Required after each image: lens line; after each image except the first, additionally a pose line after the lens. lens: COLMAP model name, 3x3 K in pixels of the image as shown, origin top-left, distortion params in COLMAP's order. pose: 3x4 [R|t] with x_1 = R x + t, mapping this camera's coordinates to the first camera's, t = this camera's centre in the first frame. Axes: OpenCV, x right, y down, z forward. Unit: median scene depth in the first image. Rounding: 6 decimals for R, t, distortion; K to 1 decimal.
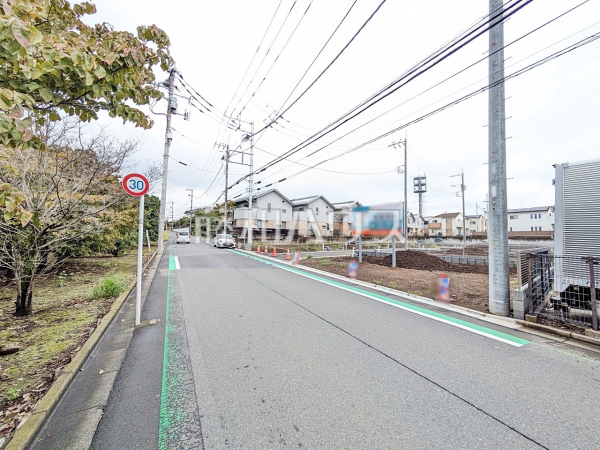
lens RADIAL K [[234.9, 0, 302.3], [0, 234.9, 224.9], [0, 0, 1]] dist [0.001420, 0.000861]
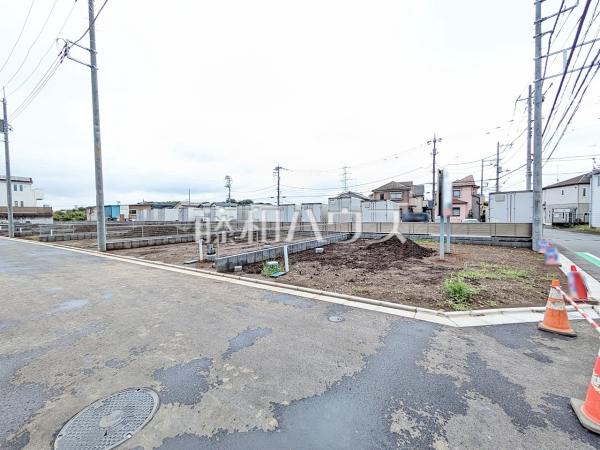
lens RADIAL K [[236.4, 0, 300.0], [0, 236.4, 225.0], [0, 0, 1]] dist [0.001909, 0.000844]
pose [[-0.324531, -0.047310, 0.944691, -0.069883], [-0.047997, 0.998285, 0.033506, 0.019454], [-0.944656, -0.034468, -0.326246, 0.476326]]
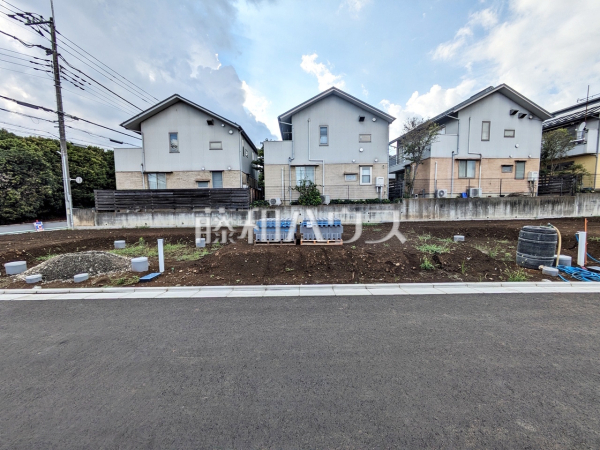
lens RADIAL K [[229.4, 0, 301.5], [0, 229.4, 227.0], [0, 0, 1]] dist [0.002741, 0.000349]
pose [[0.758338, 0.025914, -0.651346, 0.266969], [0.062568, 0.991703, 0.112300, 0.042068], [0.648852, -0.125914, 0.750424, 0.649316]]
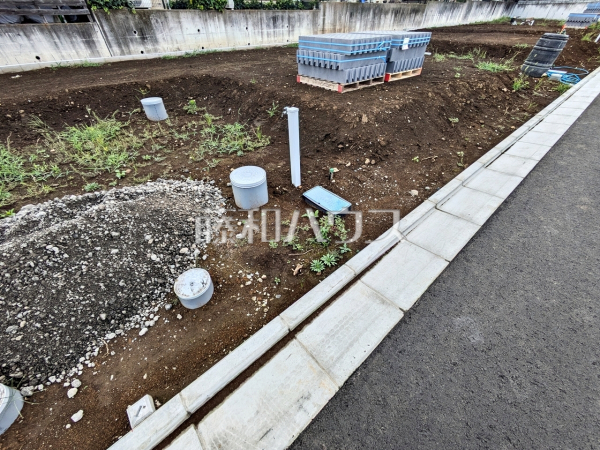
lens RADIAL K [[229.4, 0, 301.5], [0, 229.4, 227.0], [0, 0, 1]] dist [0.002741, 0.000349]
pose [[0.999713, -0.023457, -0.004933, 0.130131], [0.019827, 0.693575, 0.720111, 0.036947], [-0.013470, -0.720002, 0.693841, 0.635702]]
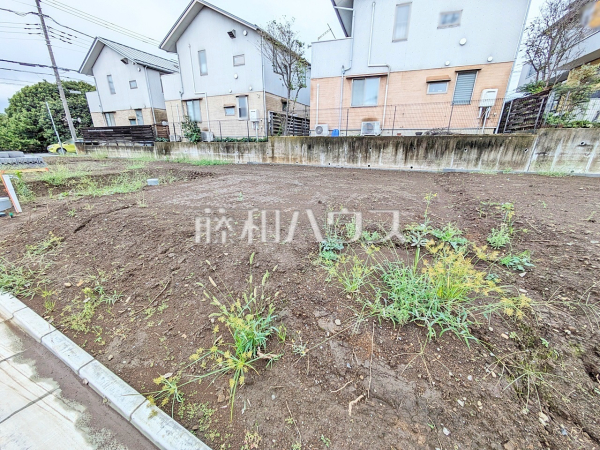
lens RADIAL K [[236.1, 0, 299.4], [0, 236.1, 225.0], [0, 0, 1]] dist [0.001942, 0.000387]
pose [[0.388668, 0.286849, -0.875588, 0.469029], [0.049396, 0.942450, 0.330679, 0.056656], [0.920053, -0.171775, 0.352131, 0.922342]]
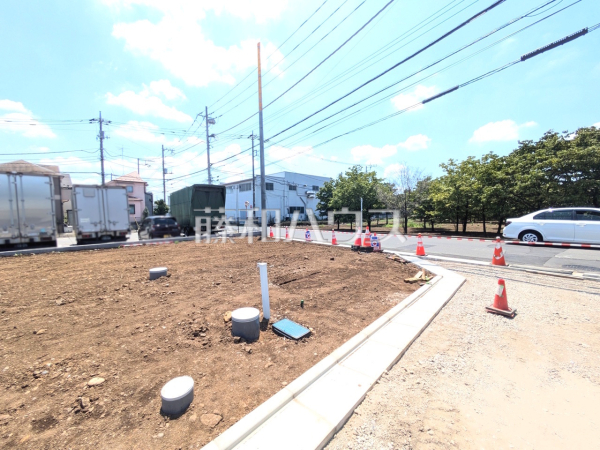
lens RADIAL K [[237.9, 0, 300.2], [0, 237.9, 223.8], [0, 0, 1]] dist [0.001310, 0.000285]
pose [[-0.993793, 0.000700, -0.111245, 0.084521], [0.001743, 0.999955, -0.009279, 0.029103], [0.111234, -0.009416, -0.993750, 0.503843]]
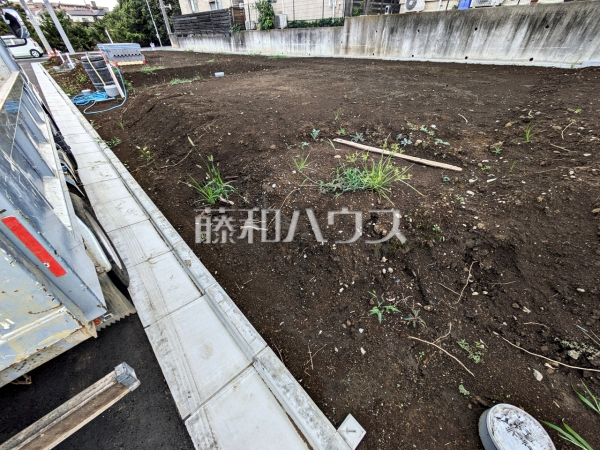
lens RADIAL K [[235.7, 0, 299.7], [0, 235.7, 226.6], [0, 0, 1]] dist [0.005351, 0.000065]
pose [[0.048379, 0.620227, -0.782929, 0.486808], [0.074649, 0.779409, 0.622052, 0.061347], [0.996036, -0.088539, -0.008592, 0.946731]]
